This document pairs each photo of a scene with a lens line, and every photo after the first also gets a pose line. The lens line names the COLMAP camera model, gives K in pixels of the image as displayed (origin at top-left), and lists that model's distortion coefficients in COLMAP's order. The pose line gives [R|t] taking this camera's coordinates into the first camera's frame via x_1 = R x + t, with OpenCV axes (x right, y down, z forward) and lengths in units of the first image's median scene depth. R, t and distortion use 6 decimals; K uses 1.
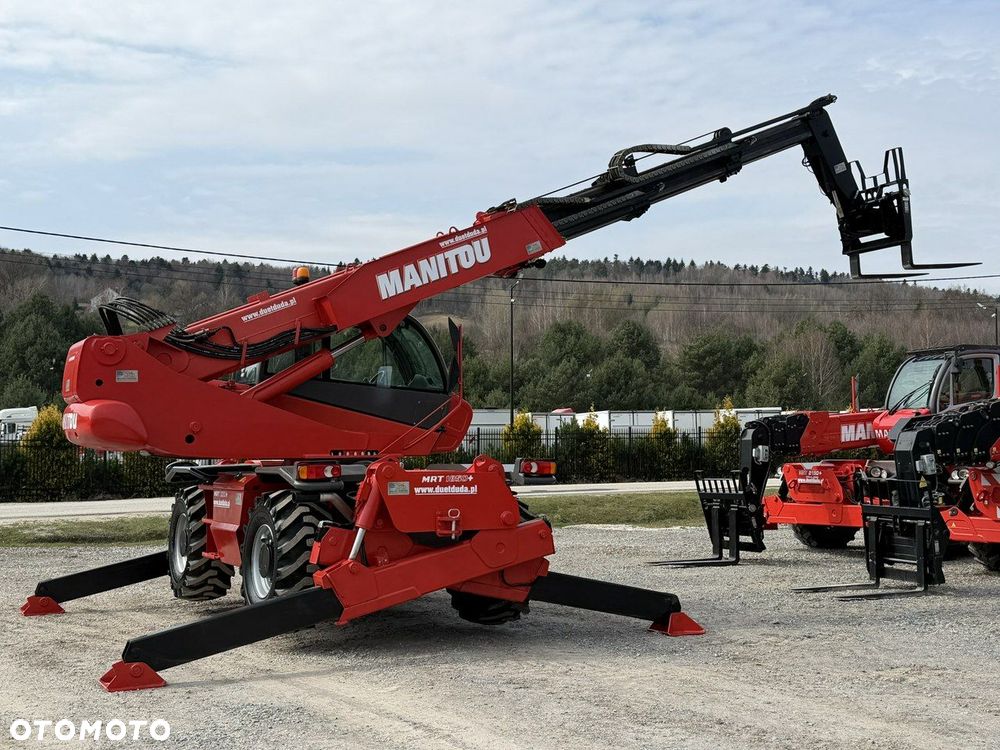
lens RADIAL K [[1193.5, 0, 493.6], [0, 1193.5, 374.1], [0, 0, 1]] dist [0.194830, -0.353658]
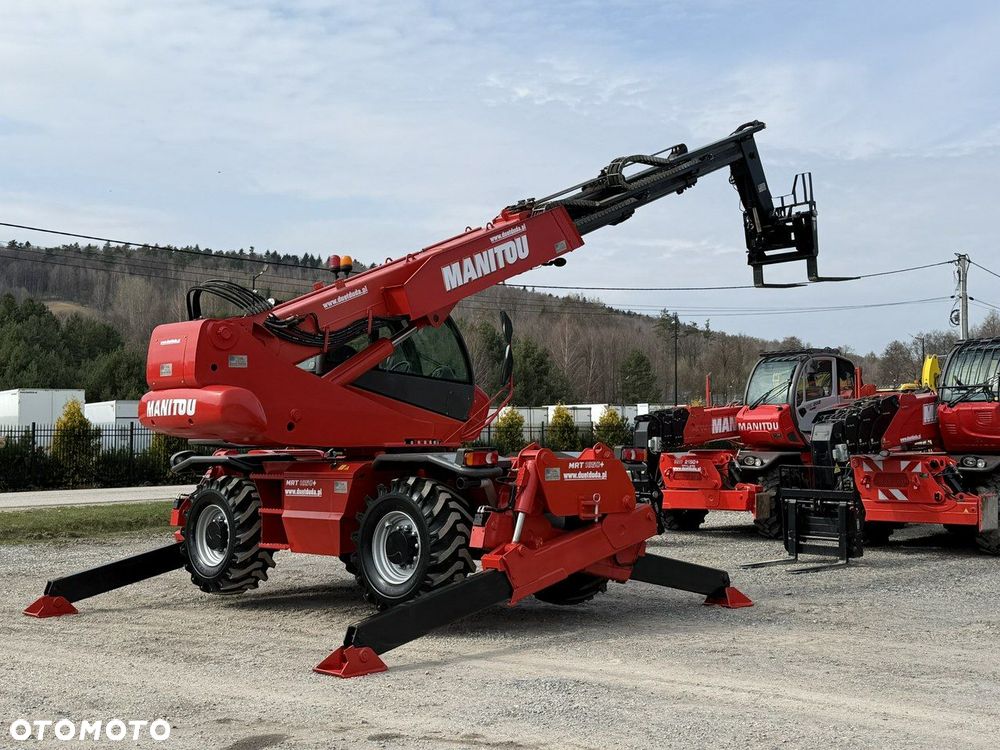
lens RADIAL K [[1193.5, 0, 493.6], [0, 1193.5, 374.1], [0, 0, 1]] dist [0.194830, -0.353658]
pose [[0.954878, 0.017272, 0.296495, -0.296985], [-0.018299, 0.999832, 0.000690, 0.005677], [-0.296434, -0.006084, 0.955034, 0.013418]]
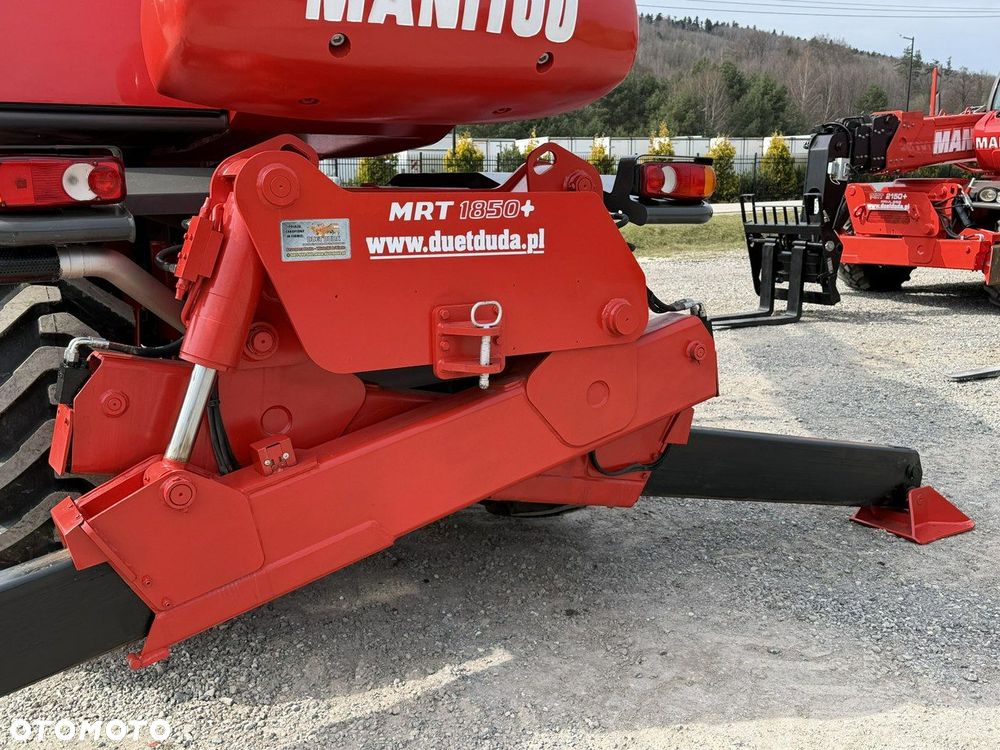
lens RADIAL K [[992.0, 0, 500.0], [0, 992.0, 375.0], [0, 0, 1]] dist [0.176053, -0.382129]
pose [[0.997168, -0.008368, 0.074735, -0.034418], [-0.010866, 0.967326, 0.253303, 0.042238], [-0.074412, -0.253398, 0.964496, 0.494919]]
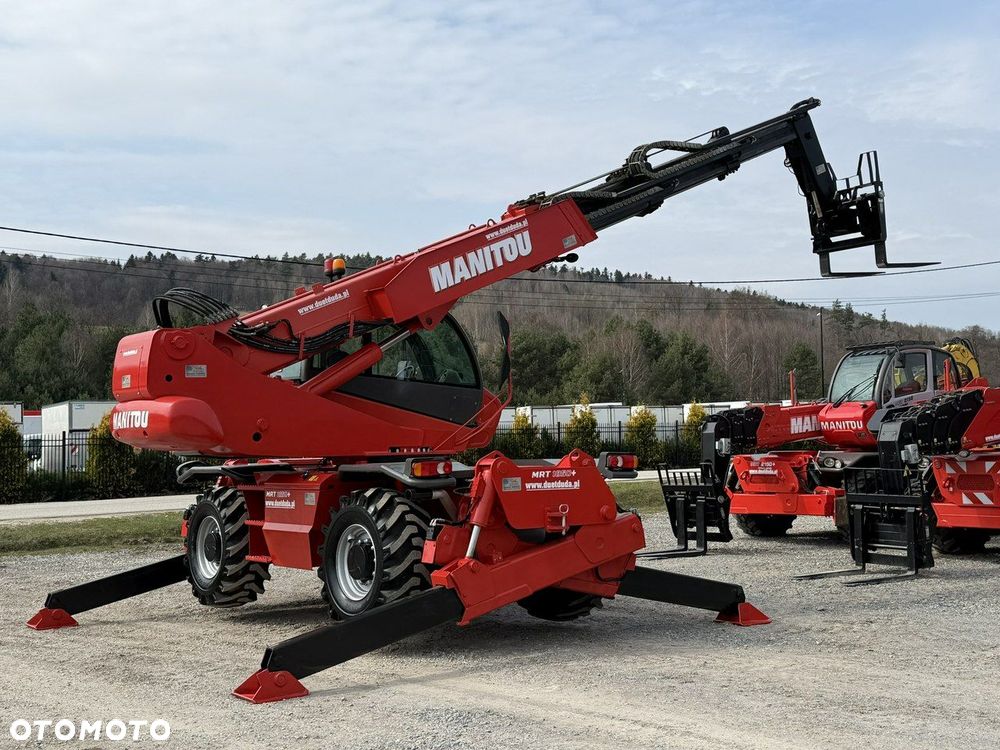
lens RADIAL K [[1193.5, 0, 493.6], [0, 1193.5, 374.1], [0, 0, 1]] dist [0.194830, -0.353658]
pose [[0.986835, -0.003513, 0.161691, -0.170412], [0.003170, 0.999992, 0.002375, 0.001878], [-0.161698, -0.001831, 0.986839, 0.024551]]
